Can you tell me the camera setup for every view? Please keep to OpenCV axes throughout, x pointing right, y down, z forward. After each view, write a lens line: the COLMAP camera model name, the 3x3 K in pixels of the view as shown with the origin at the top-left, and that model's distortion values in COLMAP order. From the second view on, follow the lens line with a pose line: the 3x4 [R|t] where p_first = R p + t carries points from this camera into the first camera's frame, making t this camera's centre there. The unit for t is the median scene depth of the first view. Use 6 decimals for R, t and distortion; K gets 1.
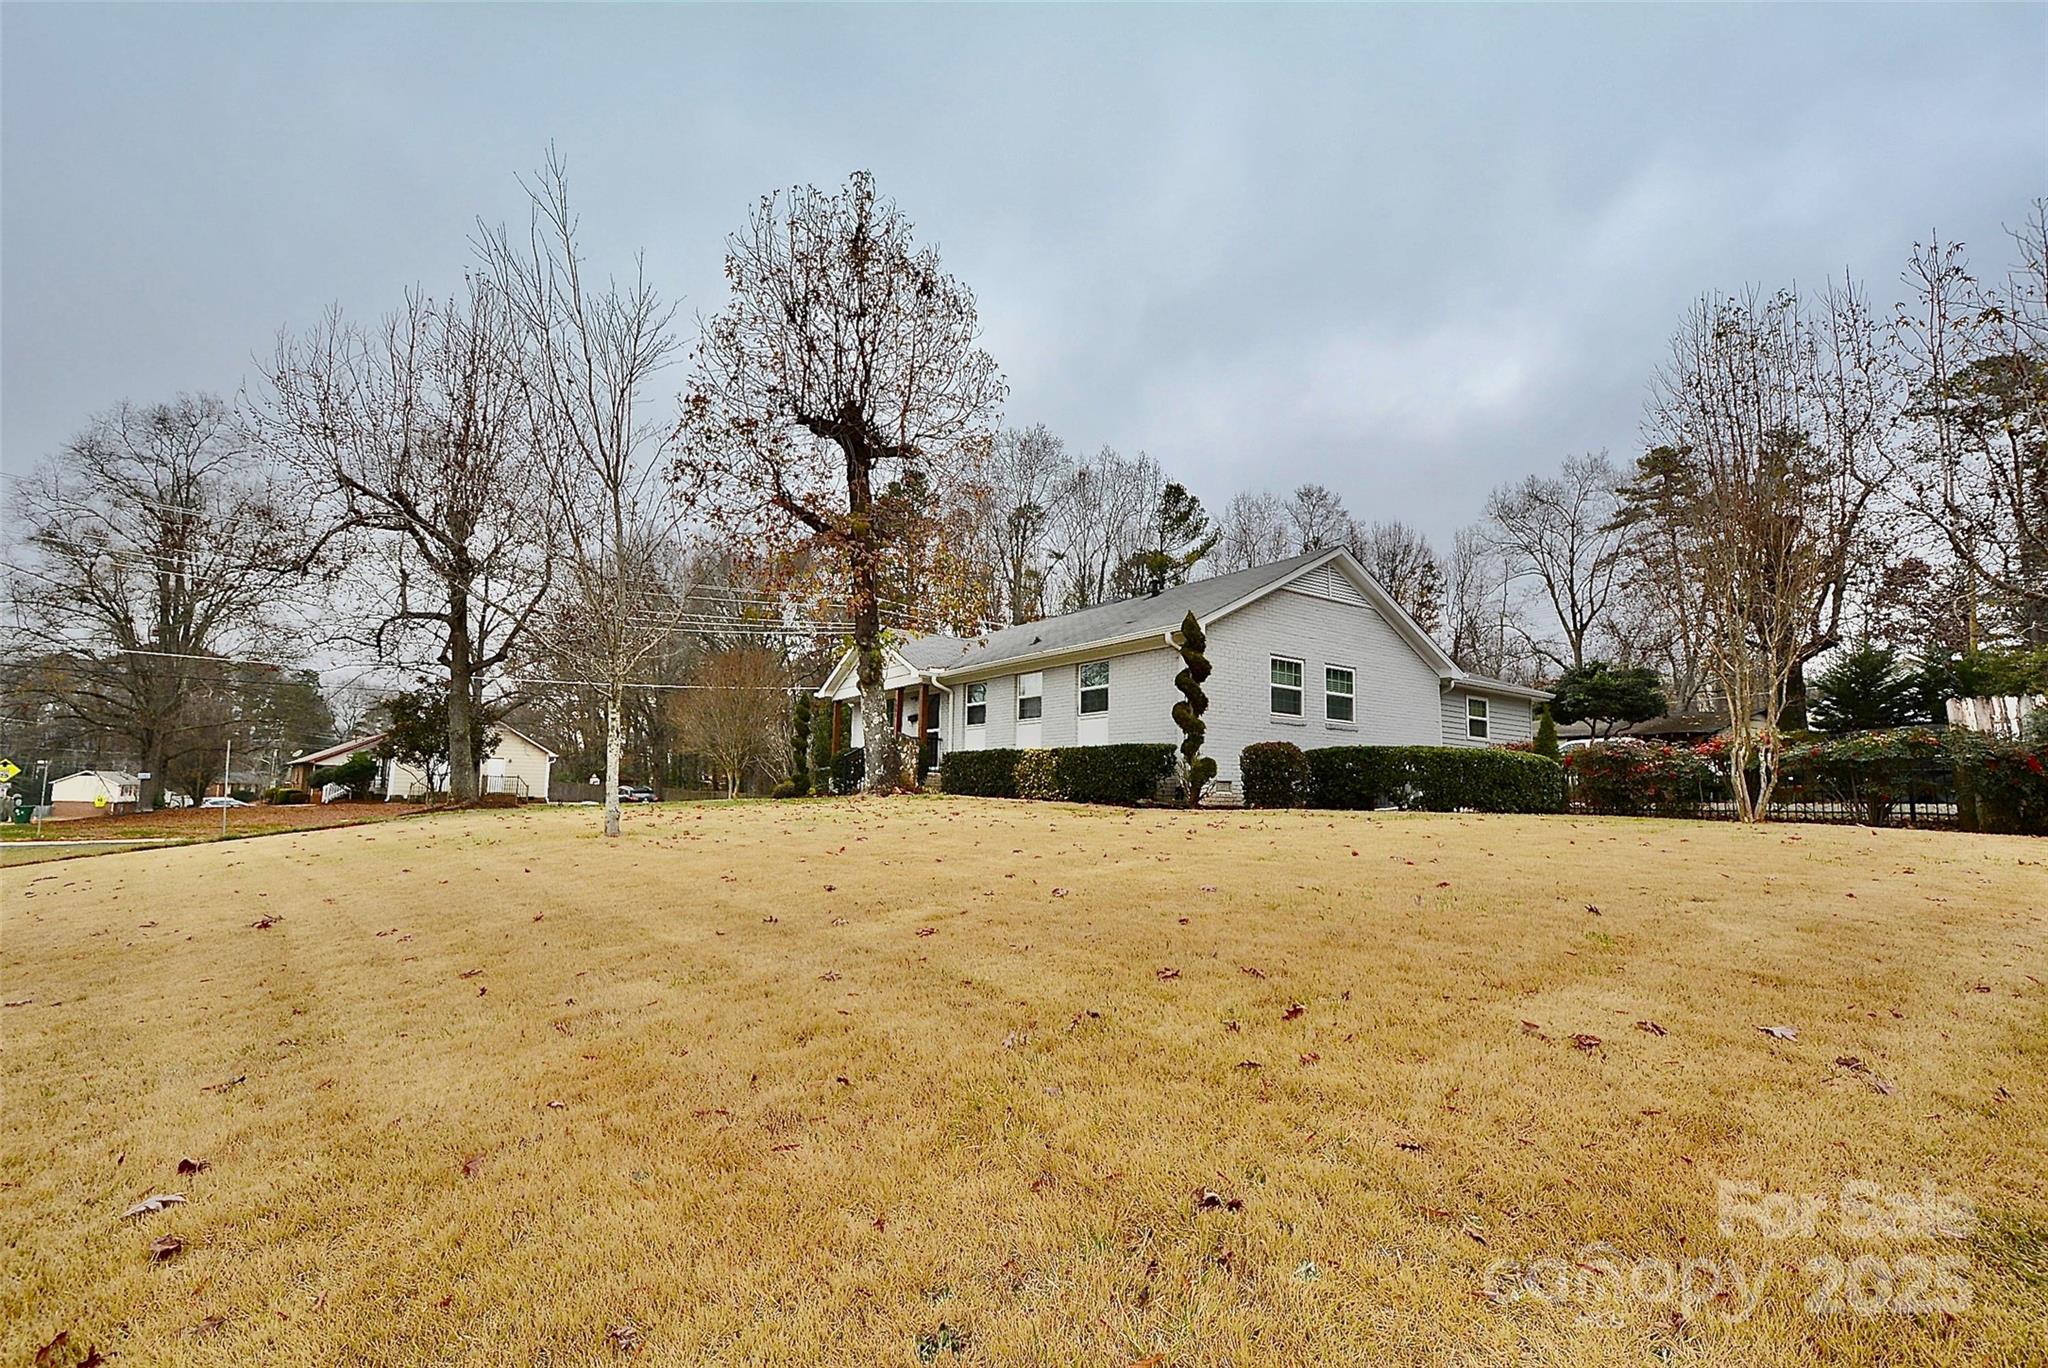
lens RADIAL K [[904.6, 0, 1026.0], [0, 904.6, 695.2], [0, 0, 1]] dist [0.001266, -0.000580]
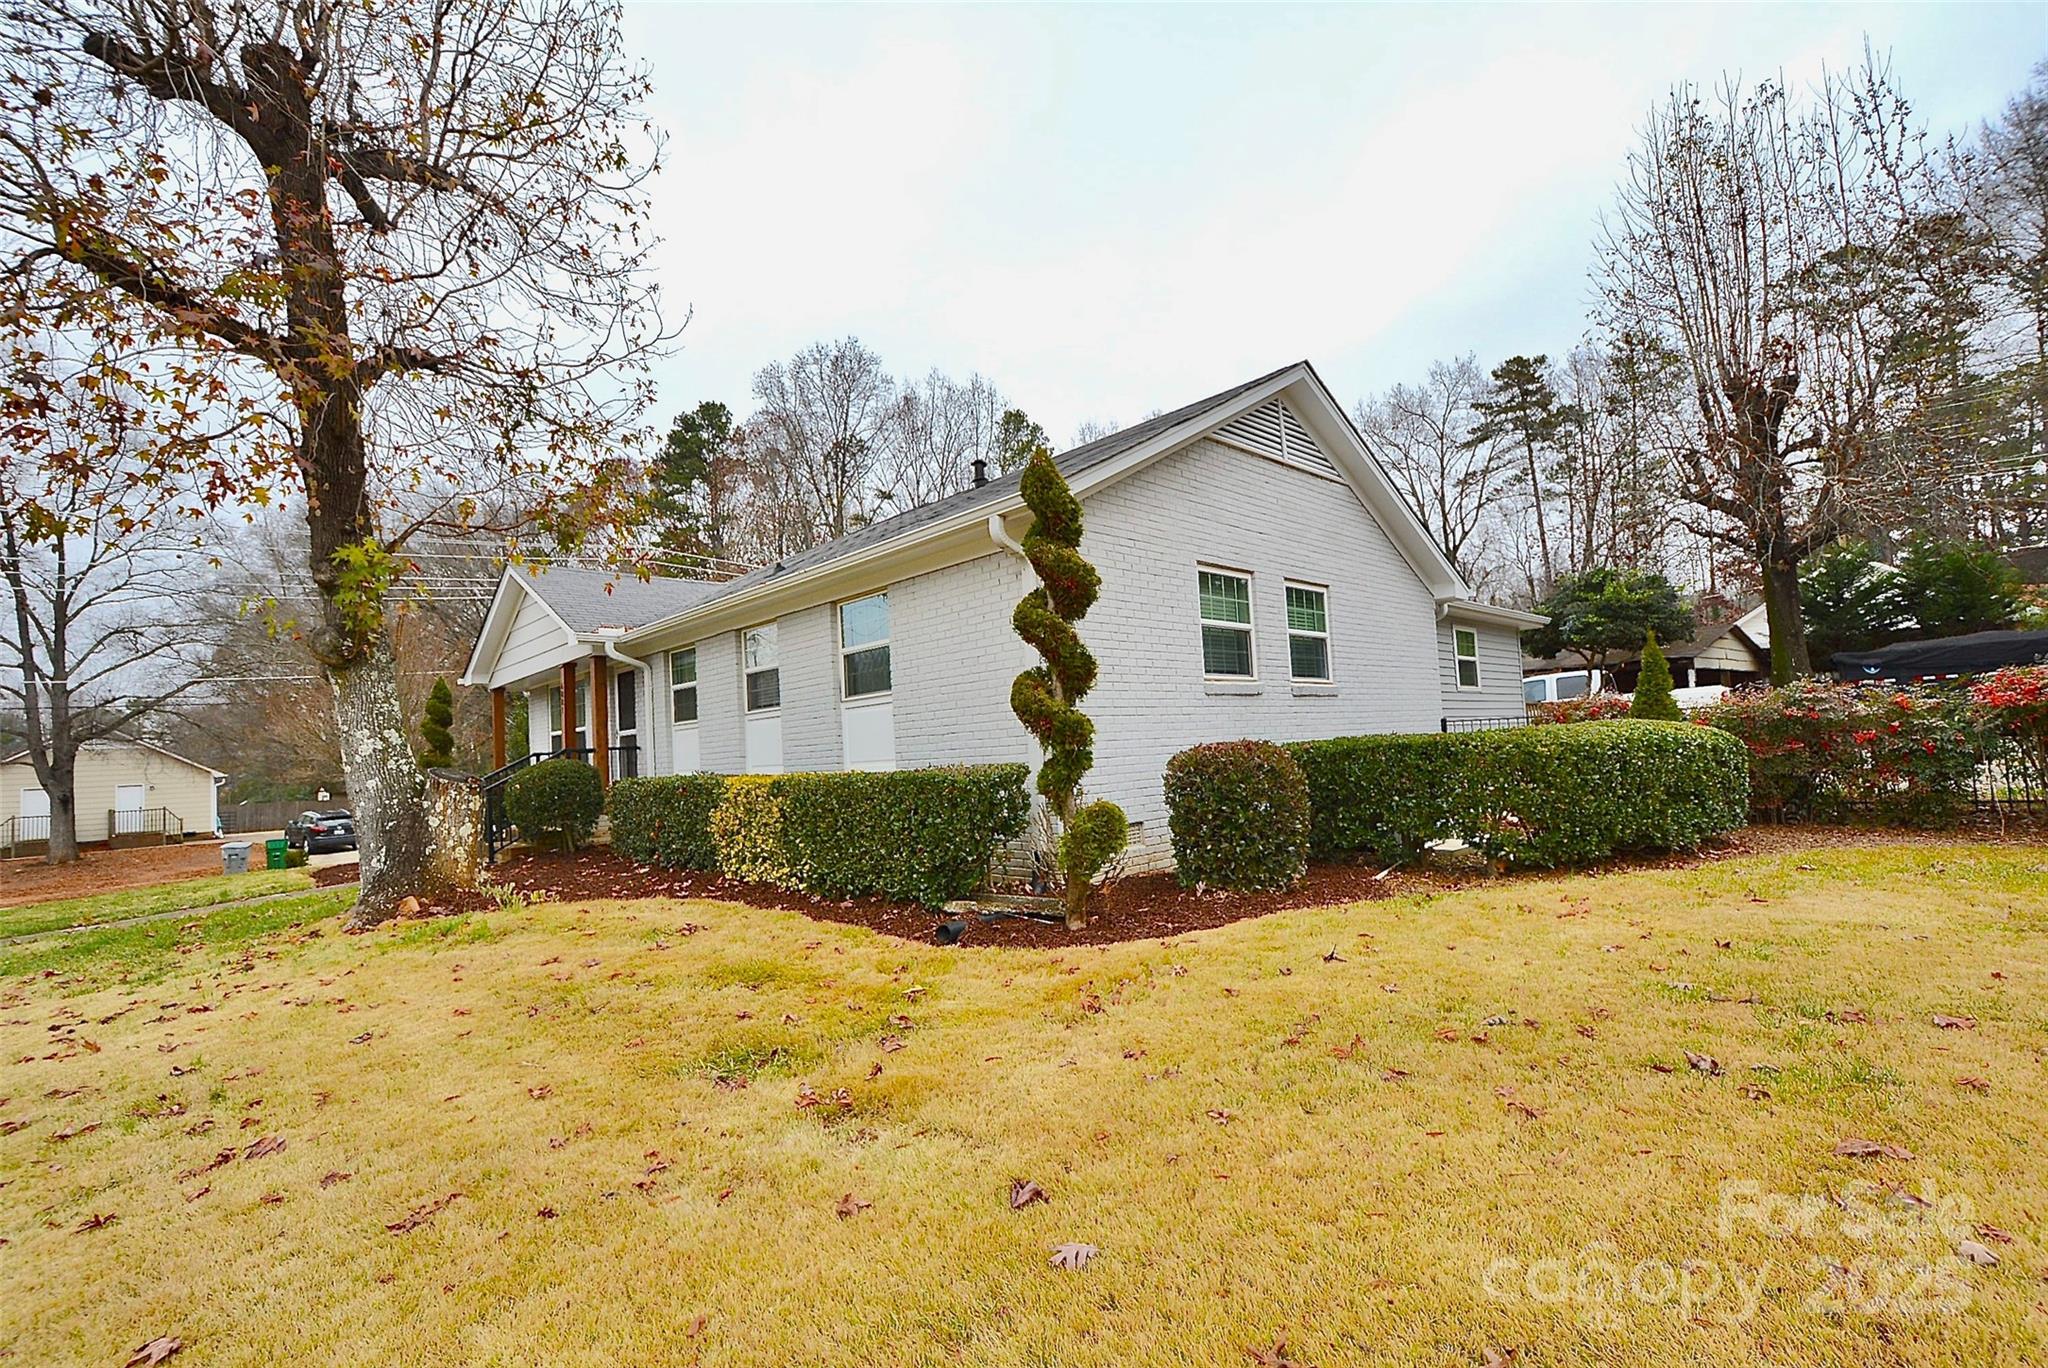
lens RADIAL K [[904.6, 0, 1017.0], [0, 904.6, 688.2], [0, 0, 1]] dist [0.001266, -0.000580]
pose [[0.987053, -0.064561, 0.146830, 0.067956], [0.058512, 0.997265, 0.045150, -0.002450], [-0.149343, -0.035974, 0.988131, 0.388221]]
